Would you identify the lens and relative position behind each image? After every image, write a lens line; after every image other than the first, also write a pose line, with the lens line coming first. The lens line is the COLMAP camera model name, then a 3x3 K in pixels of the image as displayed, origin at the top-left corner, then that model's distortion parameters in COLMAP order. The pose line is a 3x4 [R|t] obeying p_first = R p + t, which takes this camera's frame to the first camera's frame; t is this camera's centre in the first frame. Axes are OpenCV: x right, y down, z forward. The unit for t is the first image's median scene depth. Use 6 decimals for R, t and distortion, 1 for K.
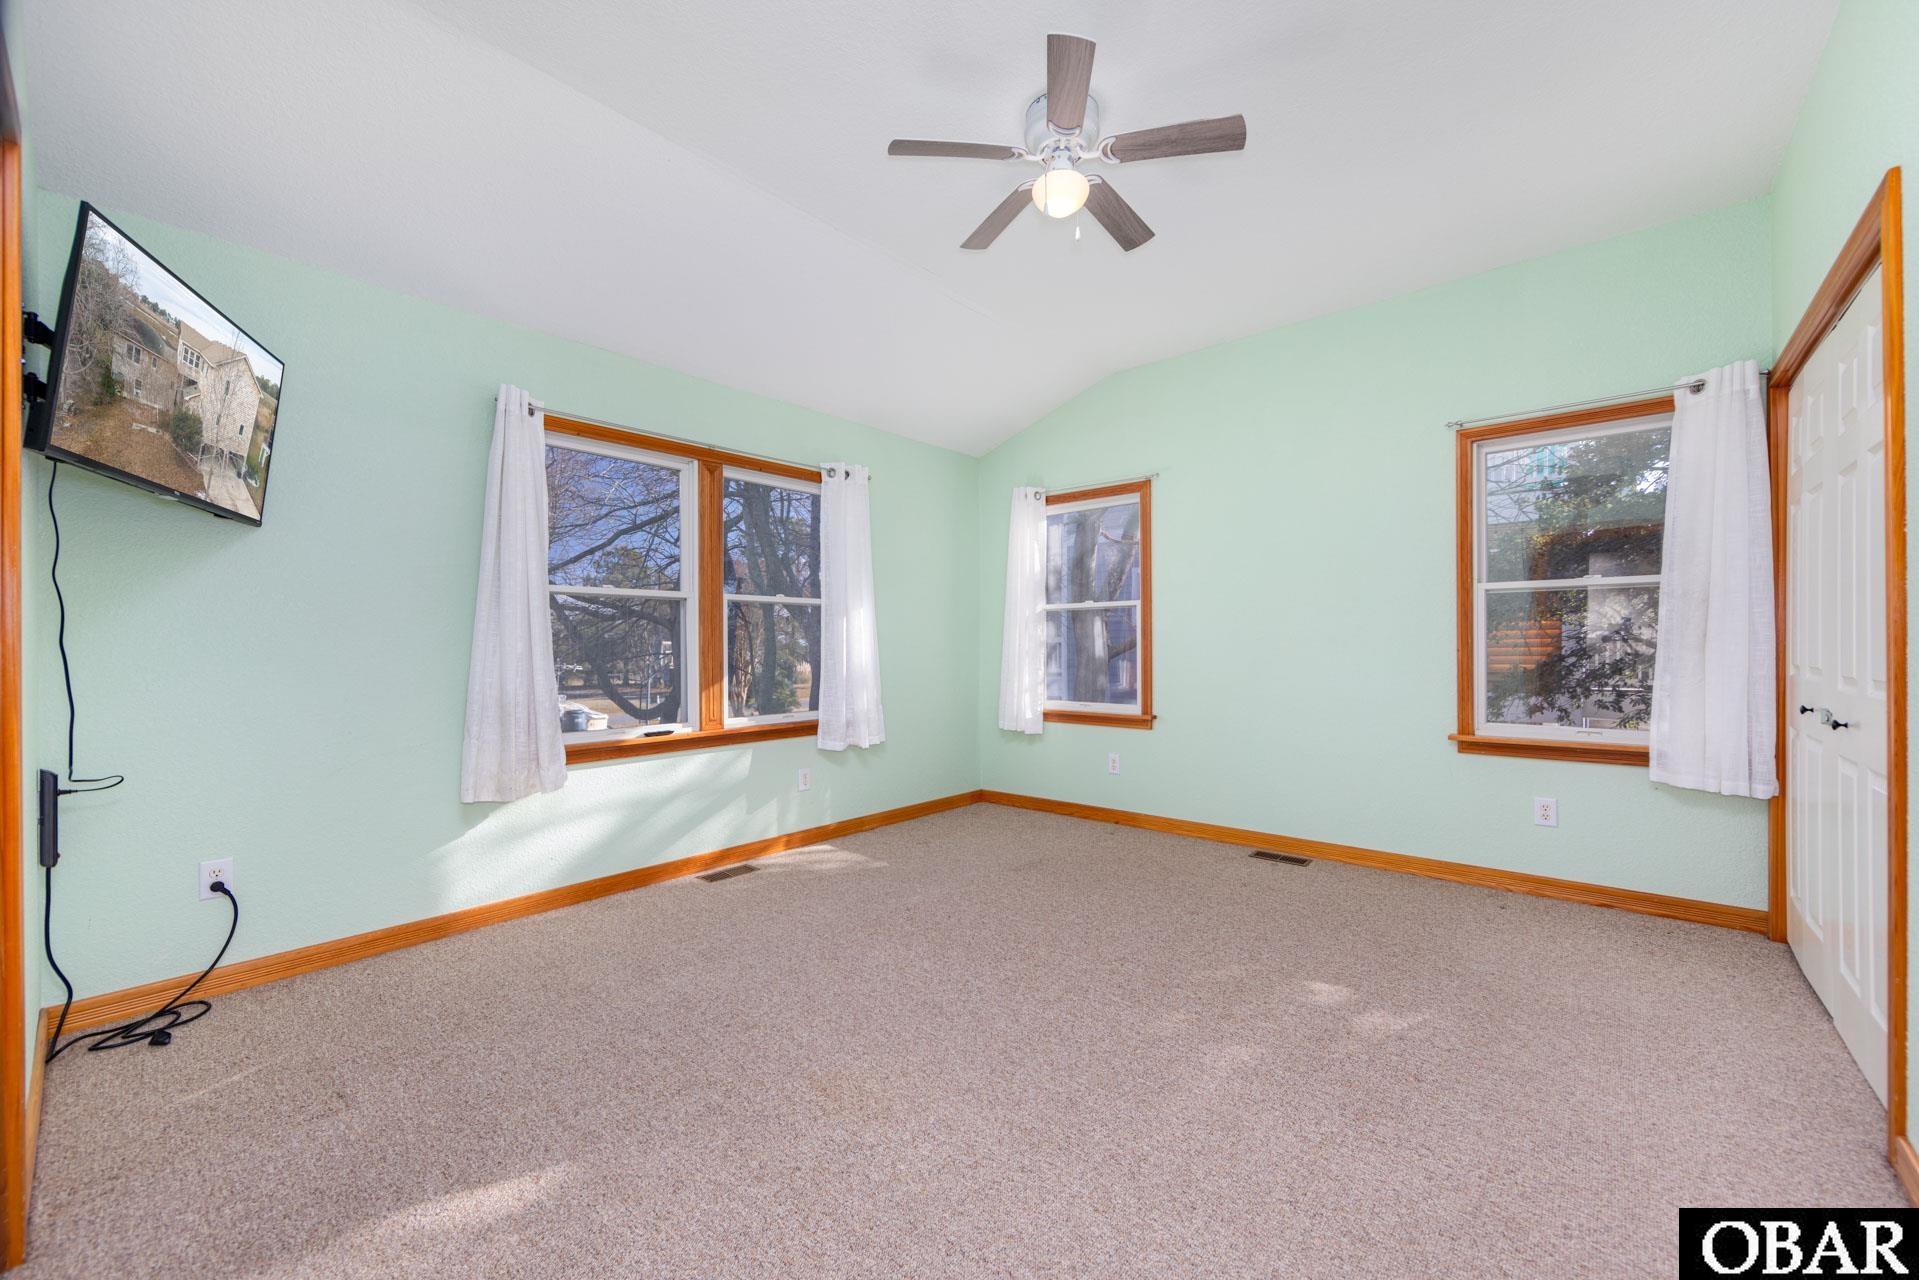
lens RADIAL K [[753.6, 0, 959.8], [0, 753.6, 648.3], [0, 0, 1]] dist [0.001628, -0.000203]
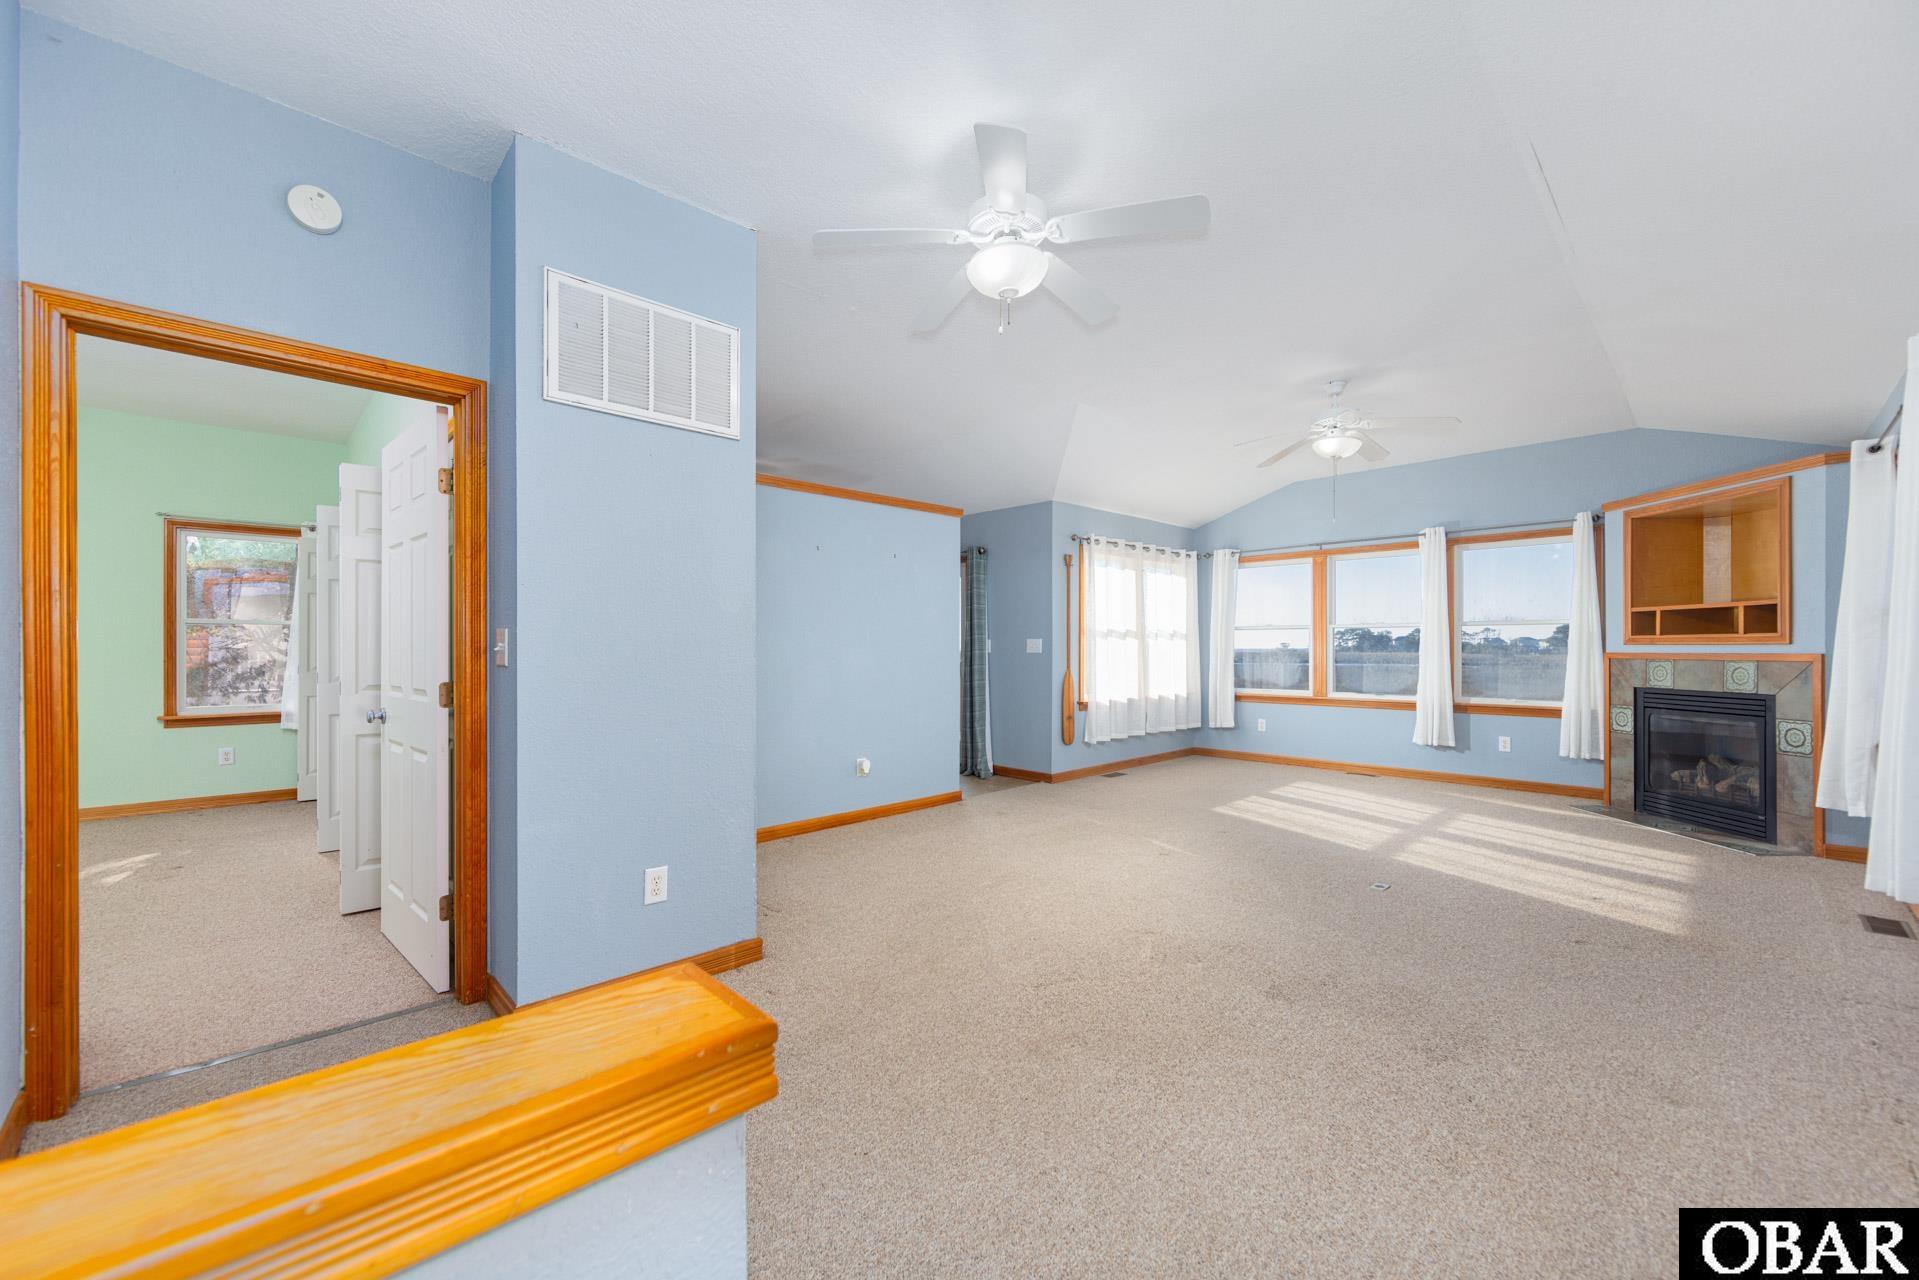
lens RADIAL K [[753.6, 0, 960.4], [0, 753.6, 646.1], [0, 0, 1]] dist [0.001628, -0.000203]
pose [[0.096514, 0.005955, 0.995314, -0.365369], [0.003955, 0.999972, -0.006367, -0.005876], [-0.995324, 0.004551, 0.096488, -0.389766]]
